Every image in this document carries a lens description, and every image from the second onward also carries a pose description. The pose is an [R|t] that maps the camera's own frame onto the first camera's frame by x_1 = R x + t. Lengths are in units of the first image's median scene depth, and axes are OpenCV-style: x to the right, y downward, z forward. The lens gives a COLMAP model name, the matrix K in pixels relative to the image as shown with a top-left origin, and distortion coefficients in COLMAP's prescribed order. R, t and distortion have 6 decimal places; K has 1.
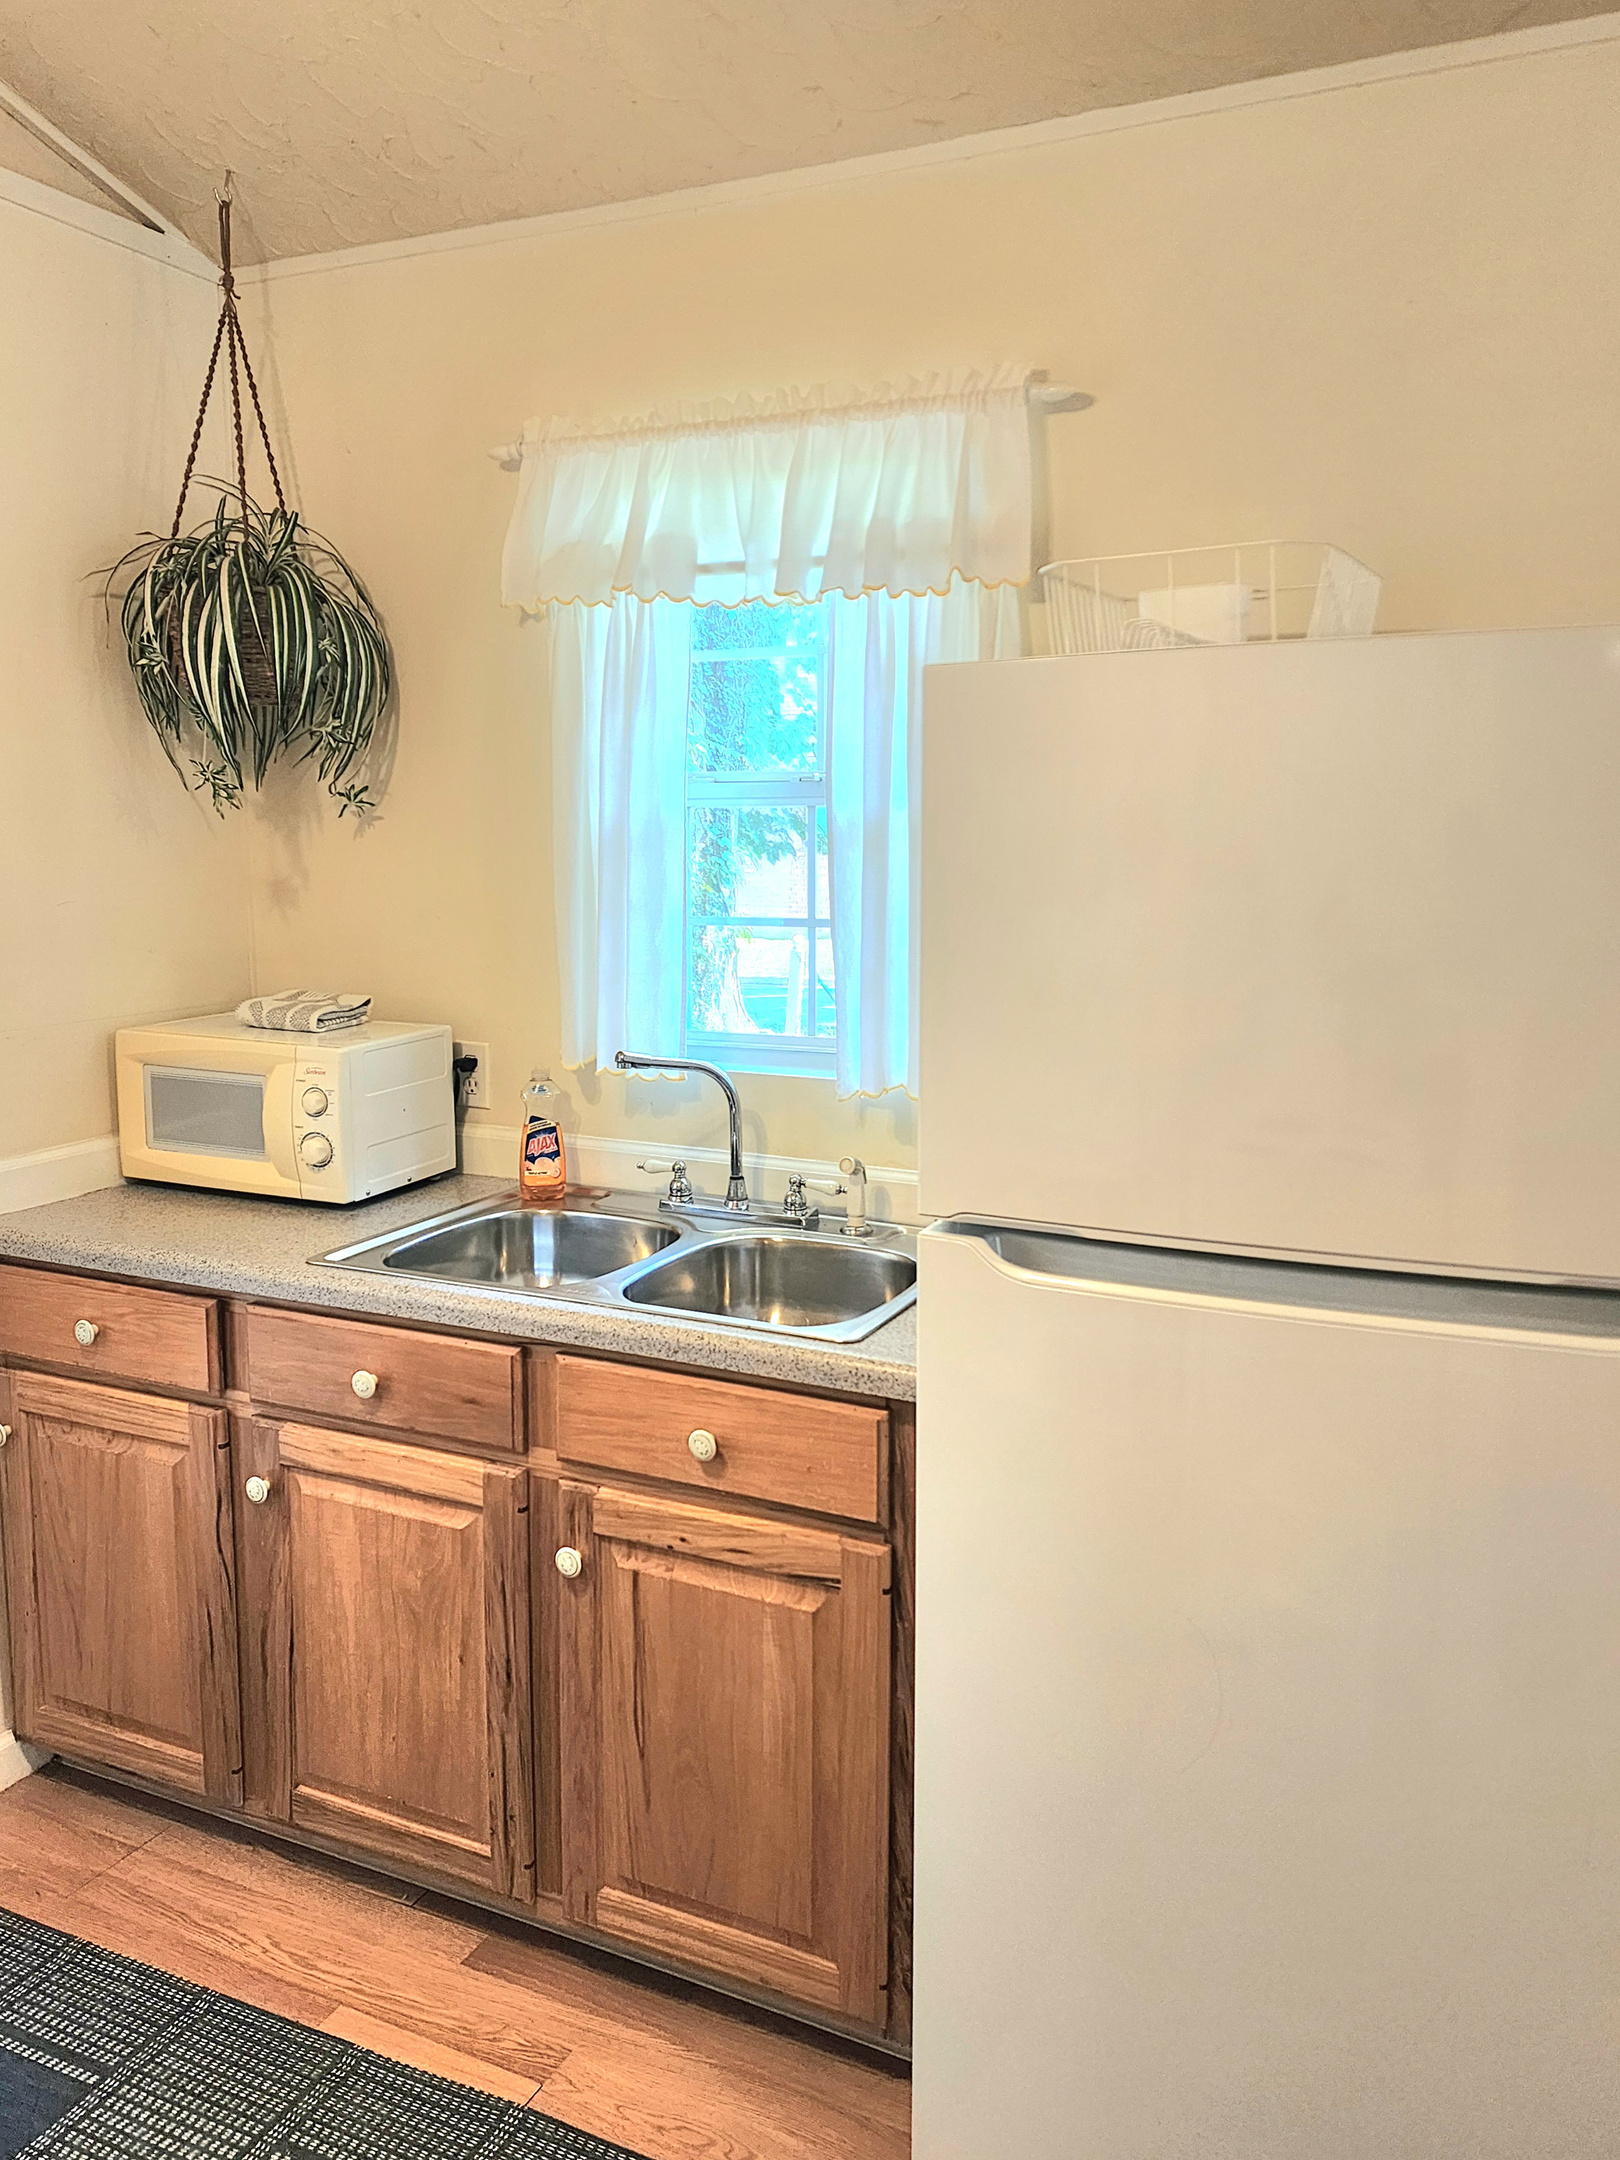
lens RADIAL K [[1570.2, 0, 810.0], [0, 1570.2, 1080.0], [0, 0, 1]] dist [0.001546, -0.002990]
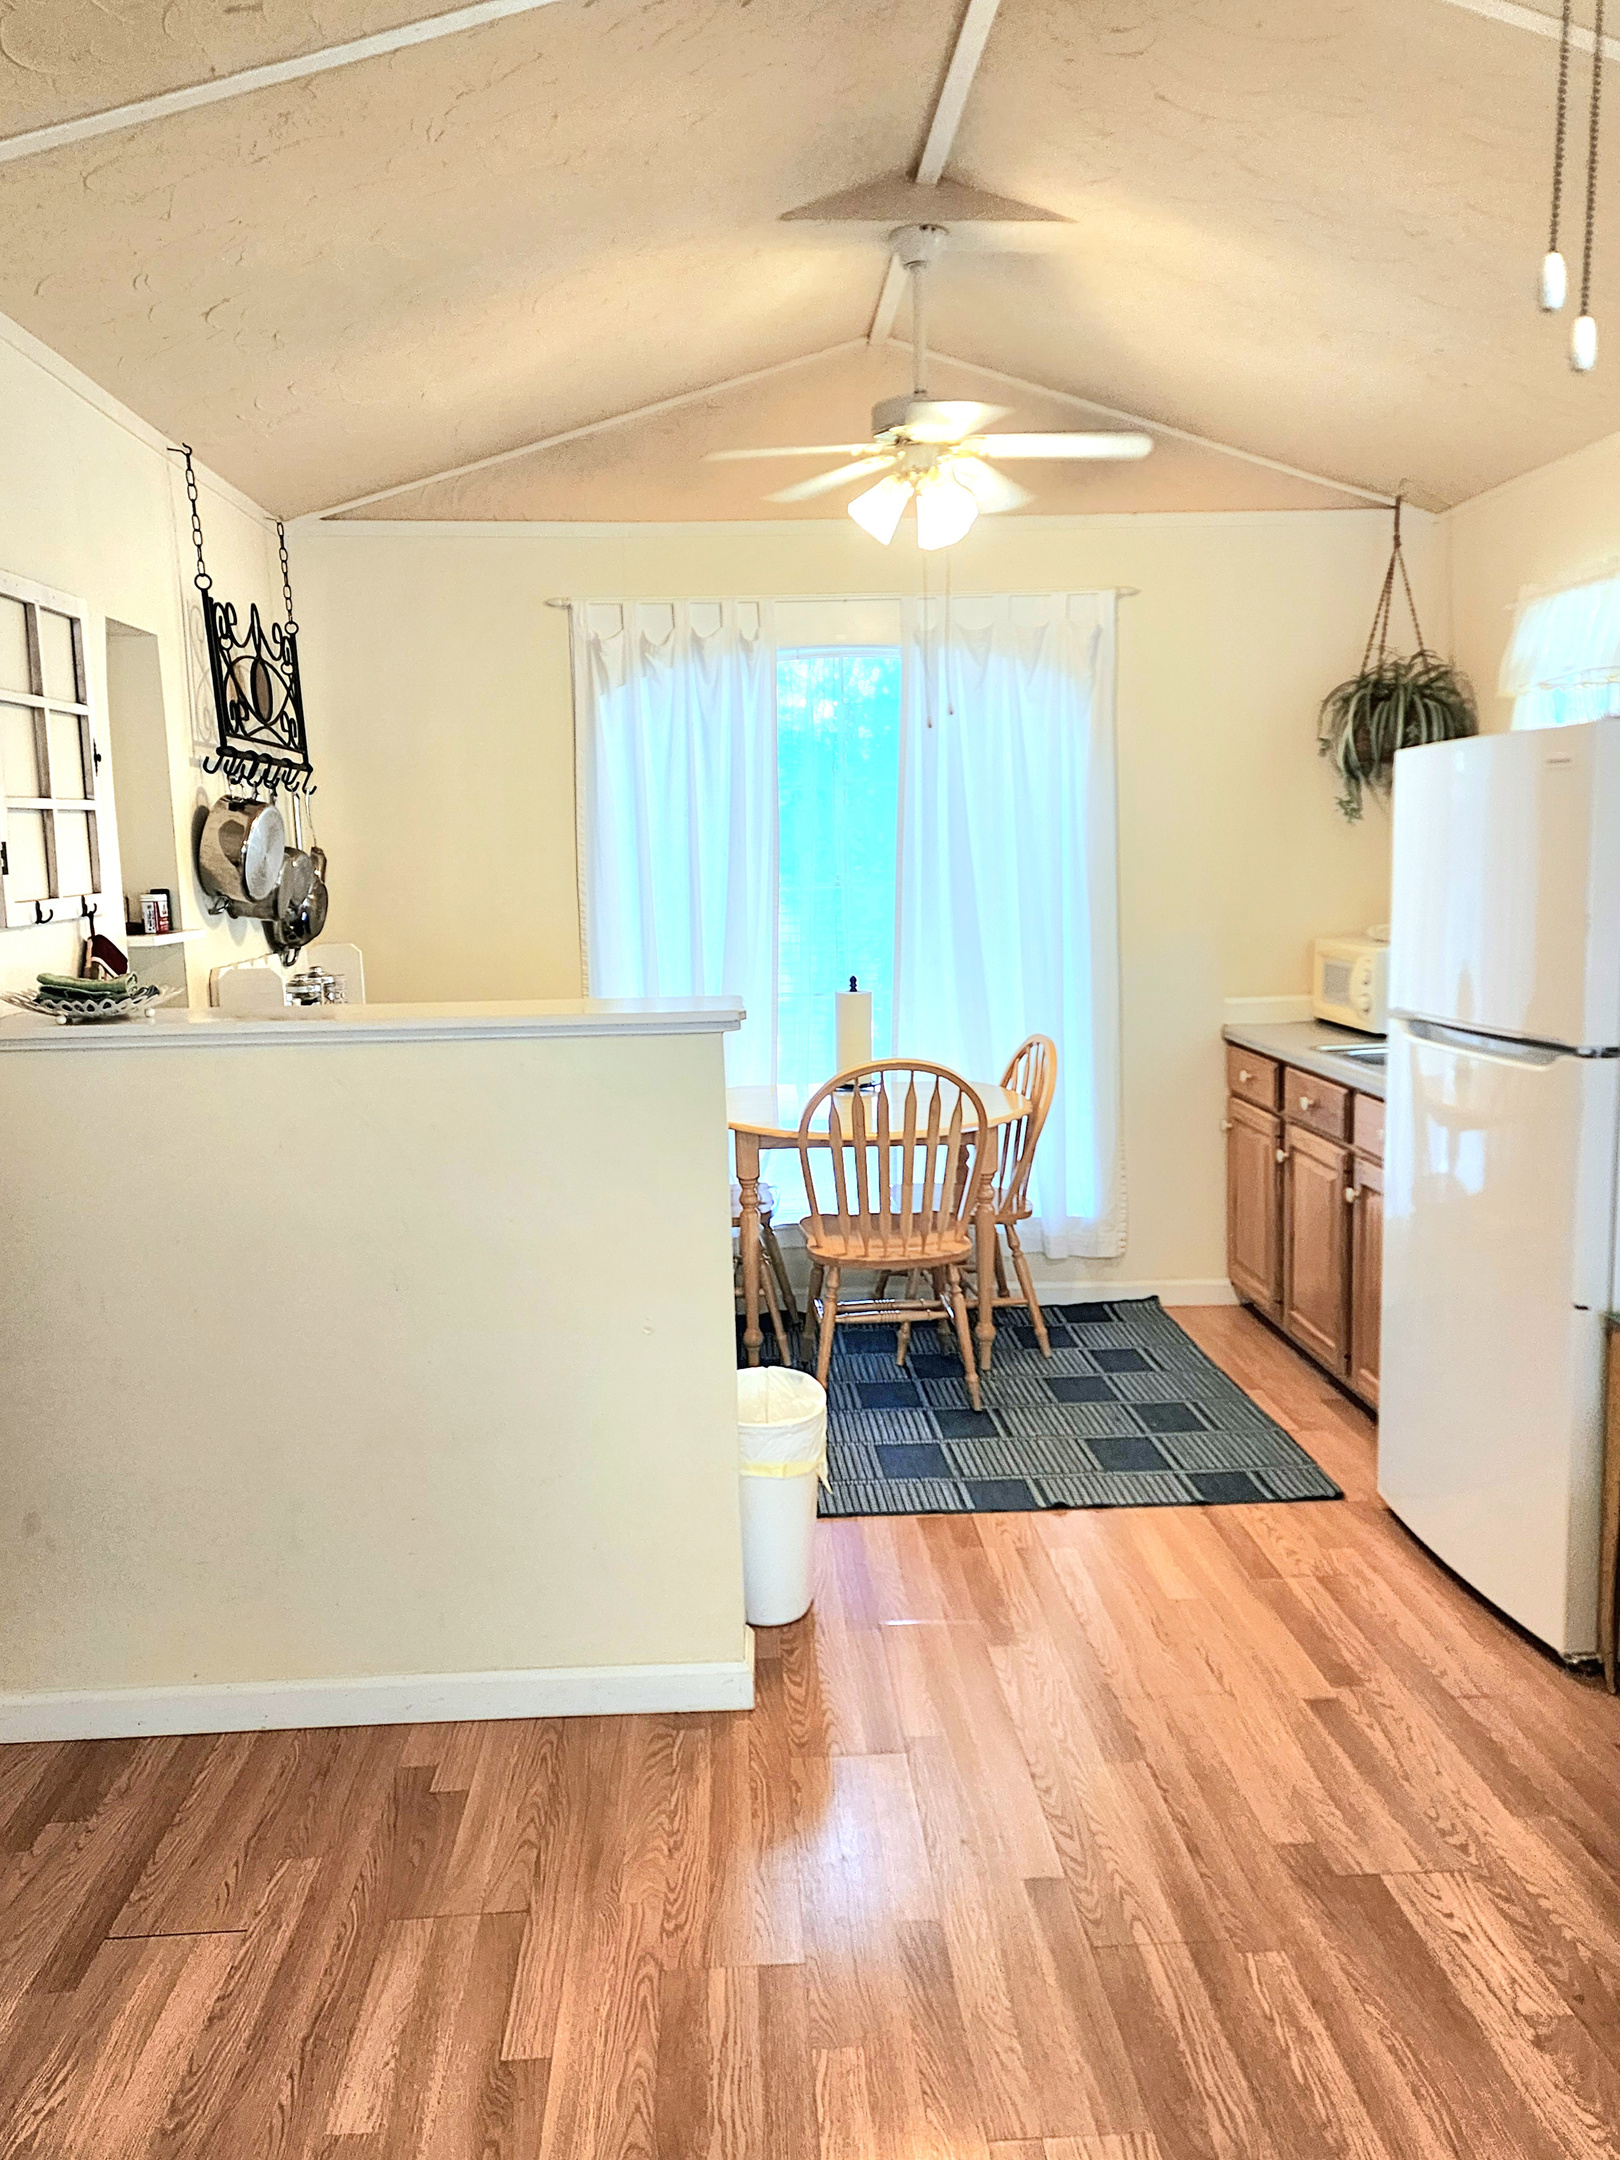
lens RADIAL K [[1570.2, 0, 810.0], [0, 1570.2, 1080.0], [0, 0, 1]] dist [0.001546, -0.002990]
pose [[0.466557, 0.105101, -0.878224, 1.141129], [-0.089526, 0.993427, 0.071327, 0.066862], [0.879948, 0.045345, 0.472900, -0.520203]]
